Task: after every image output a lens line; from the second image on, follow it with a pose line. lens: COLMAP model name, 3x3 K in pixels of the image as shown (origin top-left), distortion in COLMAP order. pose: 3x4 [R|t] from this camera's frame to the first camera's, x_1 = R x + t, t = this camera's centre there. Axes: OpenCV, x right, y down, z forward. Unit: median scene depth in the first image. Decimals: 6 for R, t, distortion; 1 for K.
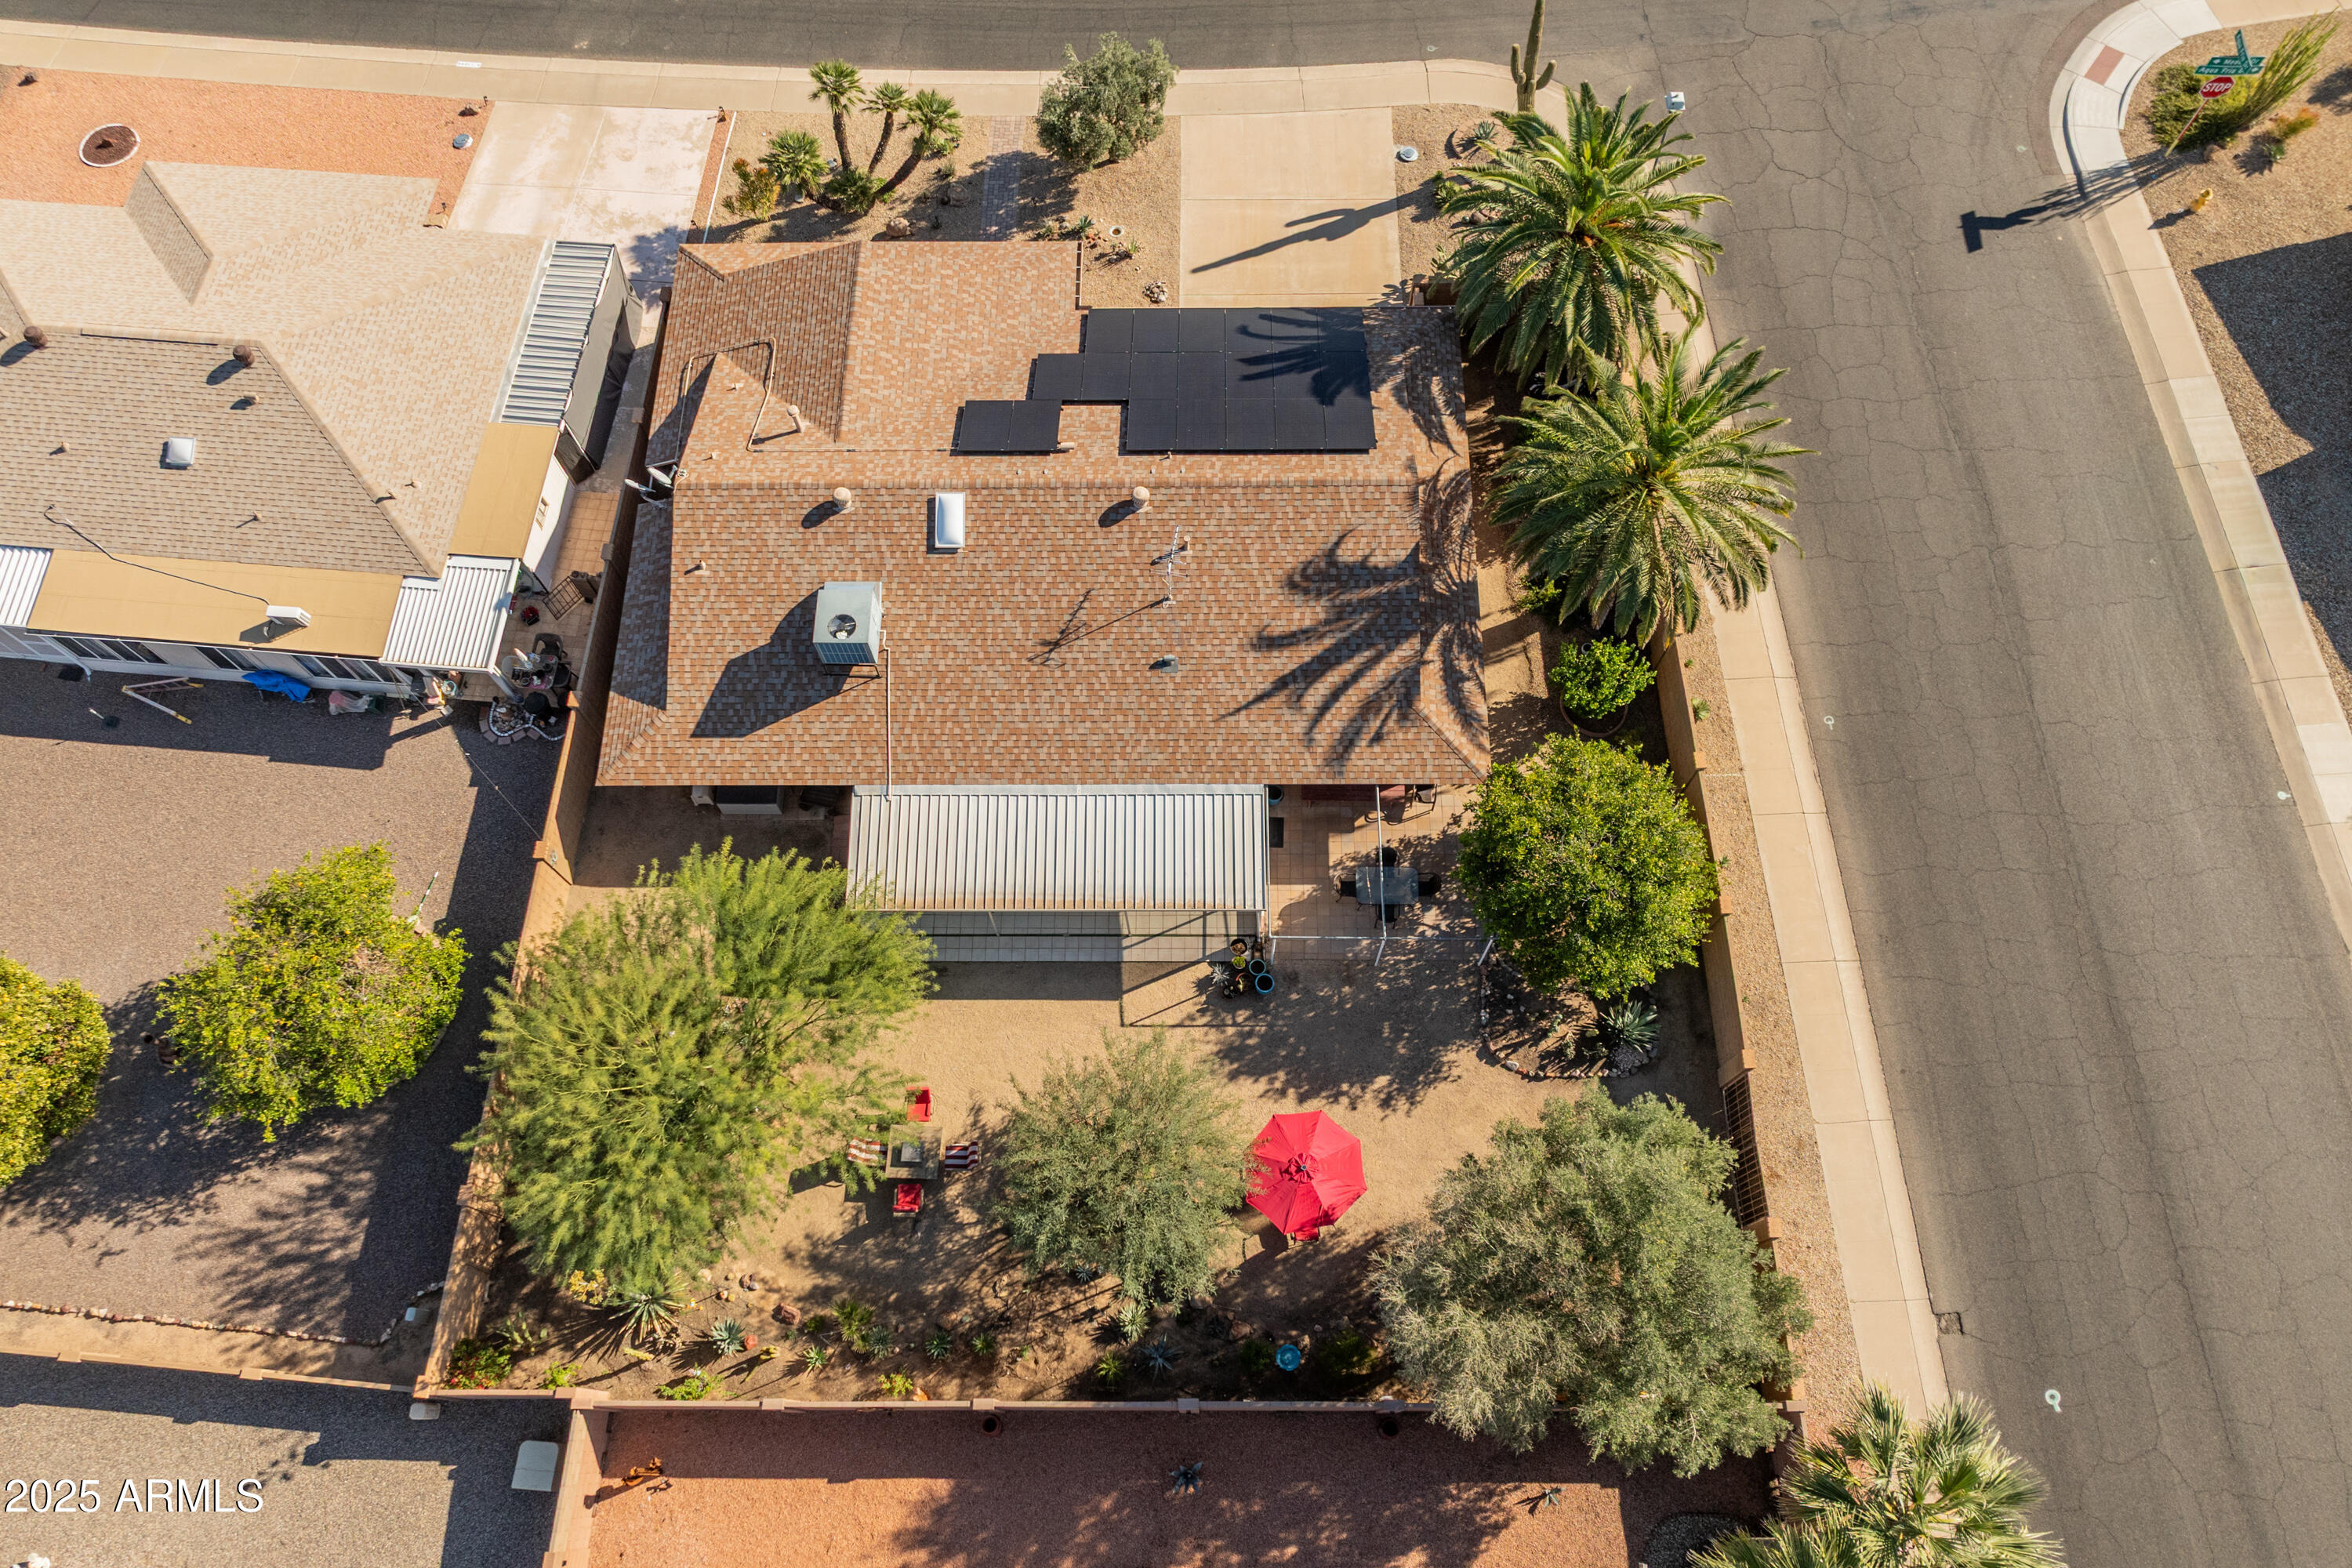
lens RADIAL K [[1644.4, 0, 1176.0], [0, 1644.4, 784.0], [0, 0, 1]] dist [-0.025230, 0.035608]
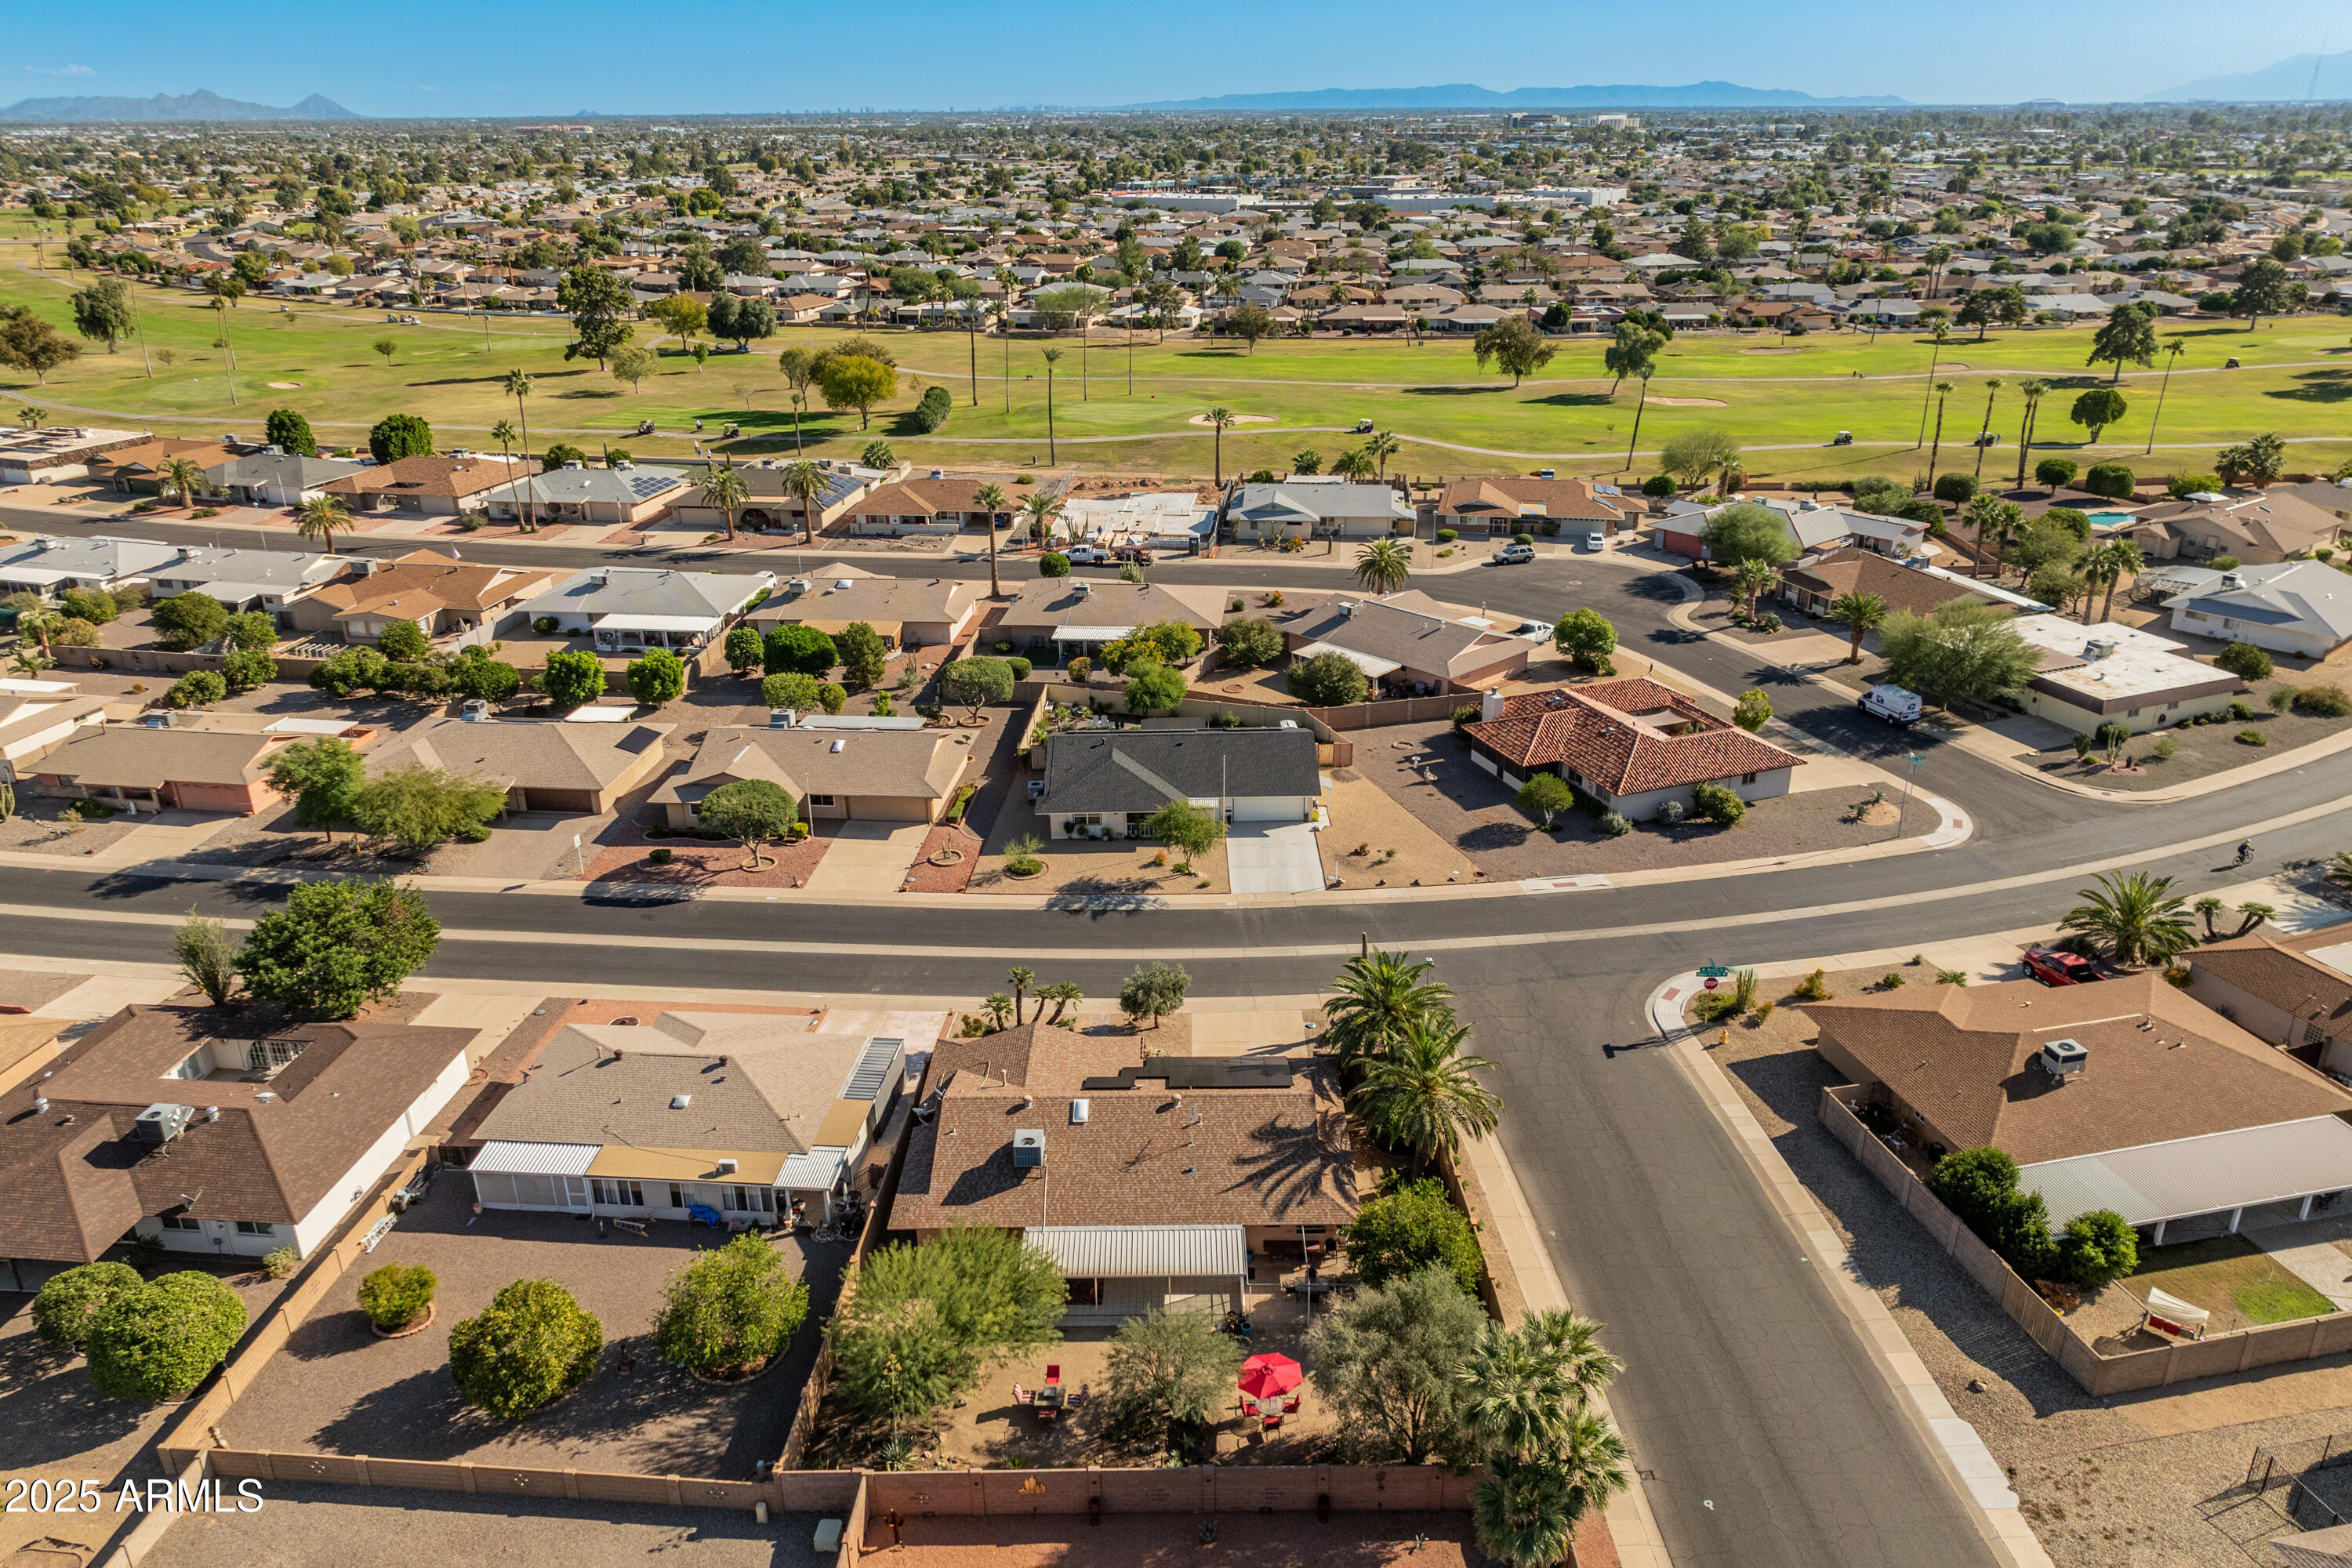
lens RADIAL K [[1636.3, 0, 1176.0], [0, 1636.3, 784.0], [0, 0, 1]] dist [-0.003985, -0.001887]
pose [[0.999979, 0.003608, 0.005430, -0.034676], [0.001287, 0.707287, -0.706925, 0.968718], [-0.006392, 0.706917, 0.707267, -0.689802]]
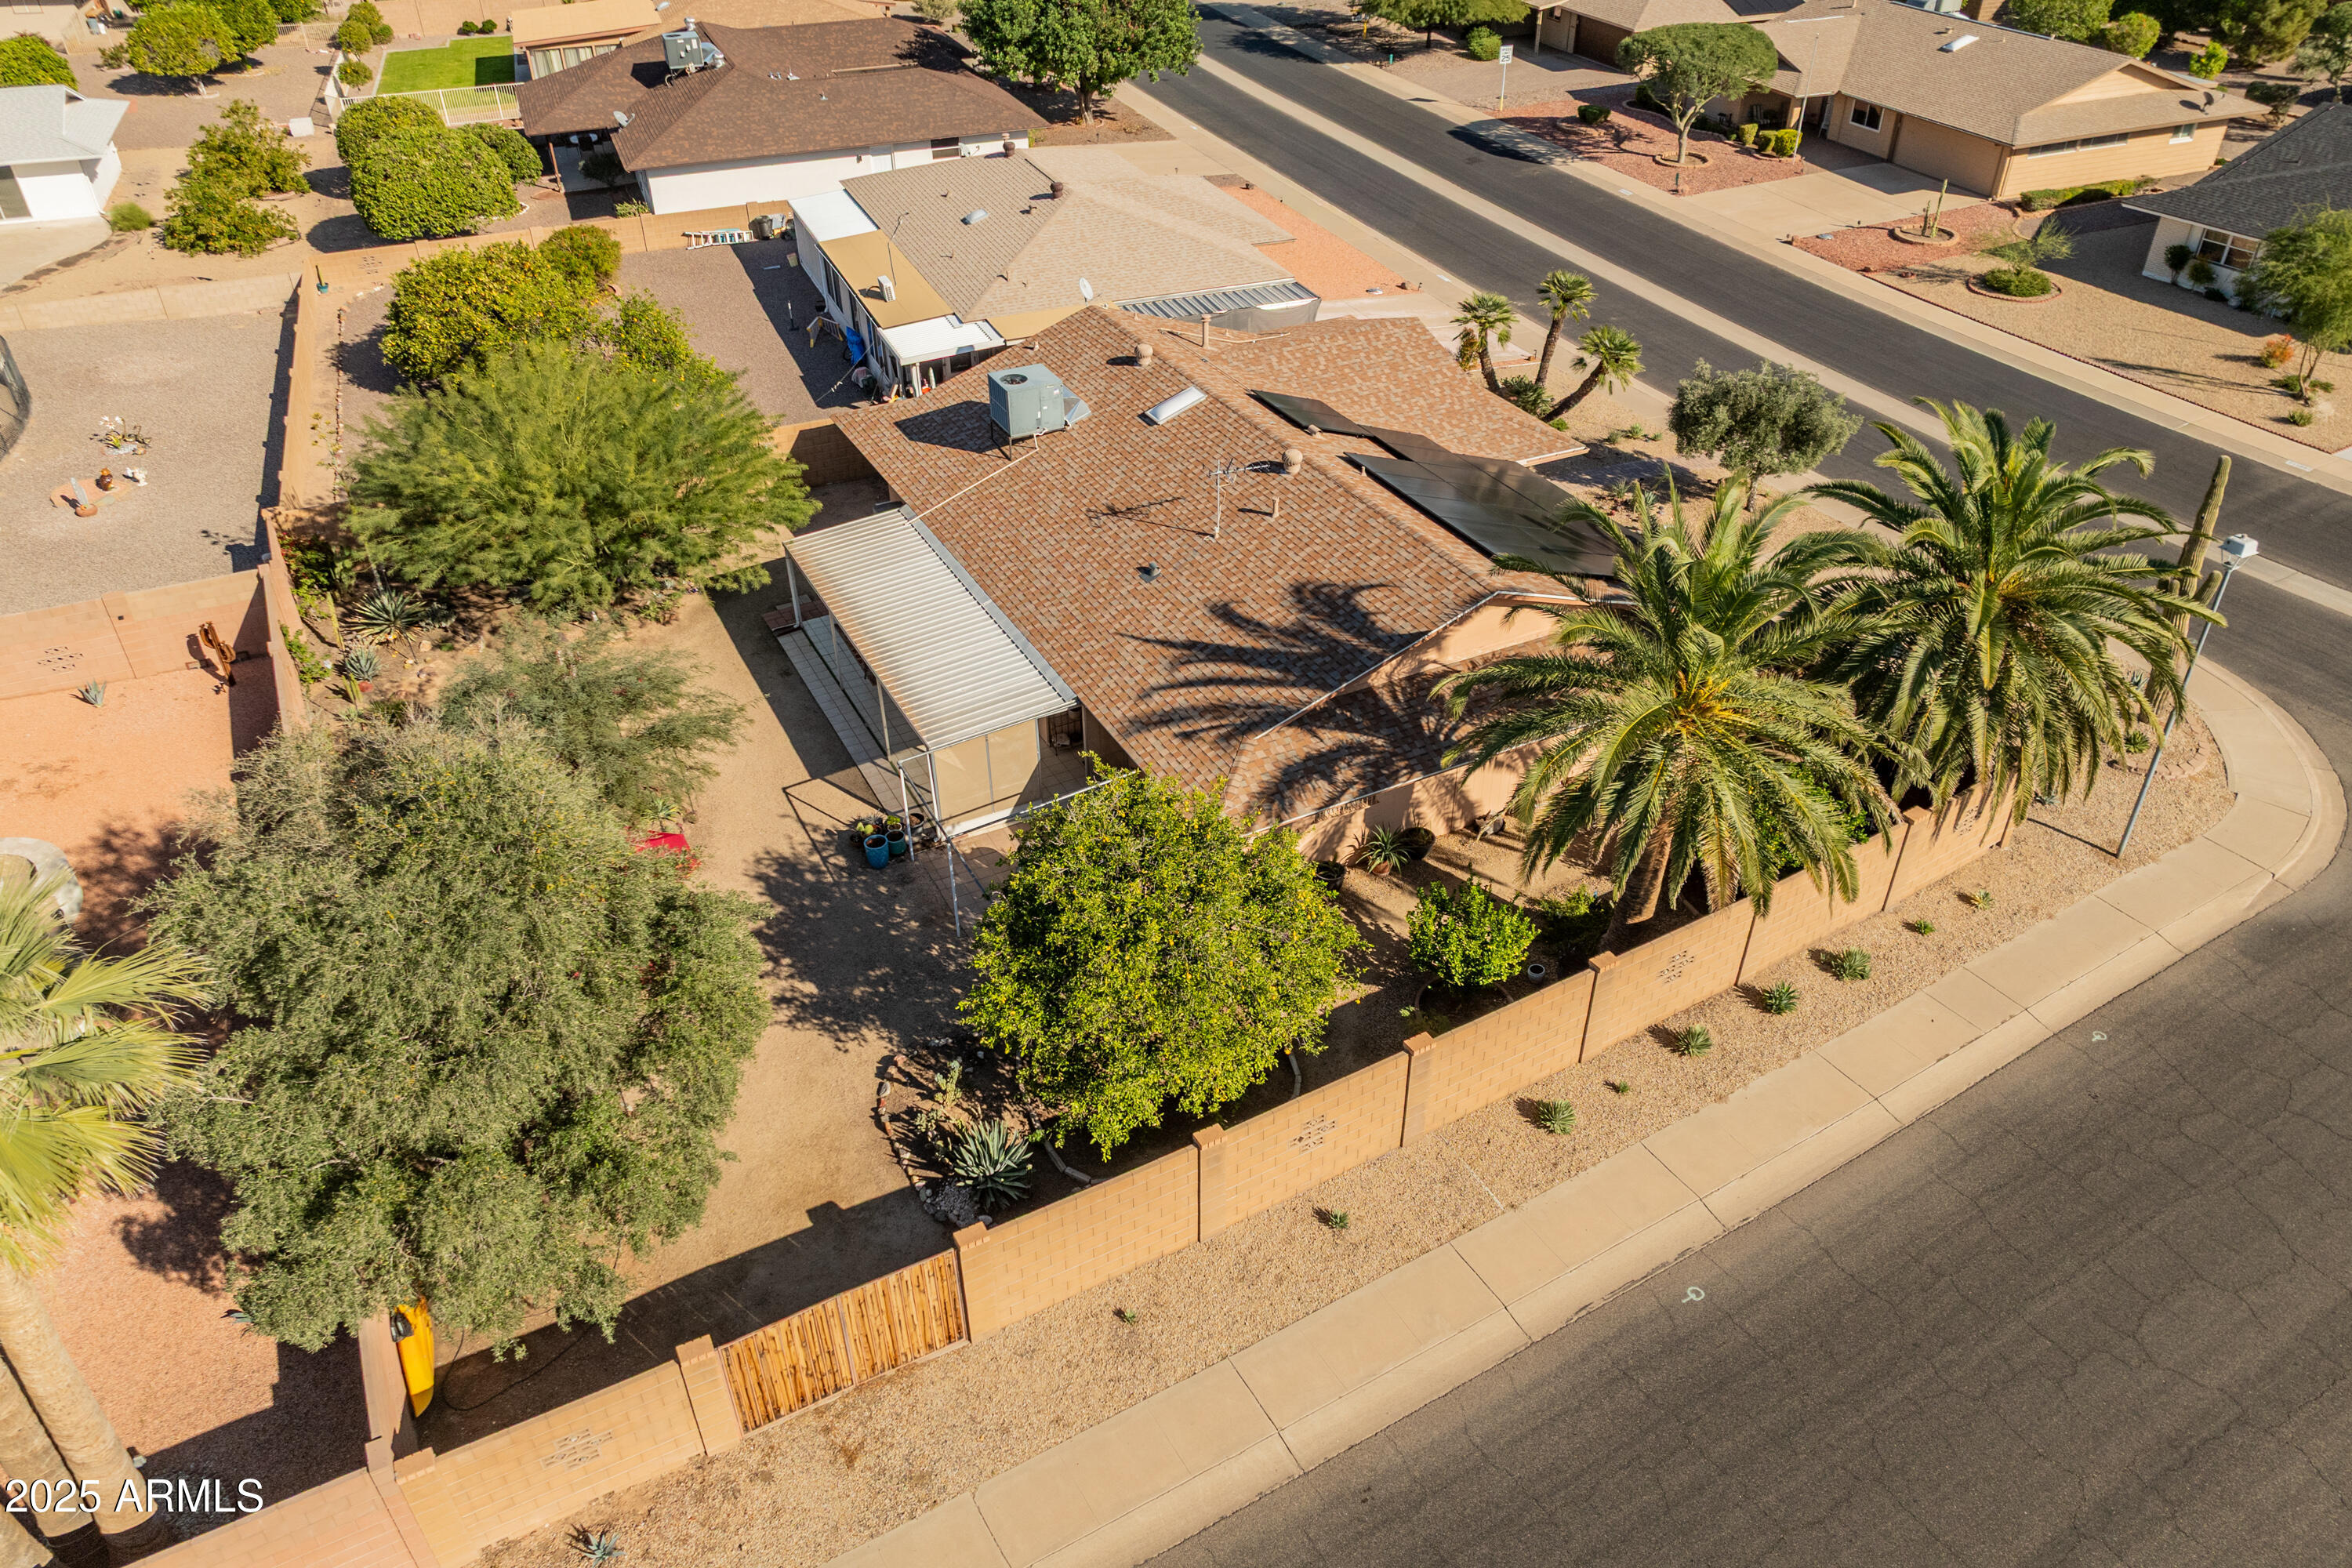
lens RADIAL K [[1644.4, 0, 1176.0], [0, 1644.4, 784.0], [0, 0, 1]] dist [-0.025230, 0.035608]
pose [[0.463363, 0.520937, -0.716882, 0.676656], [-0.818315, 0.561988, -0.120545, 0.081597], [0.340082, 0.642491, 0.686694, 0.481901]]
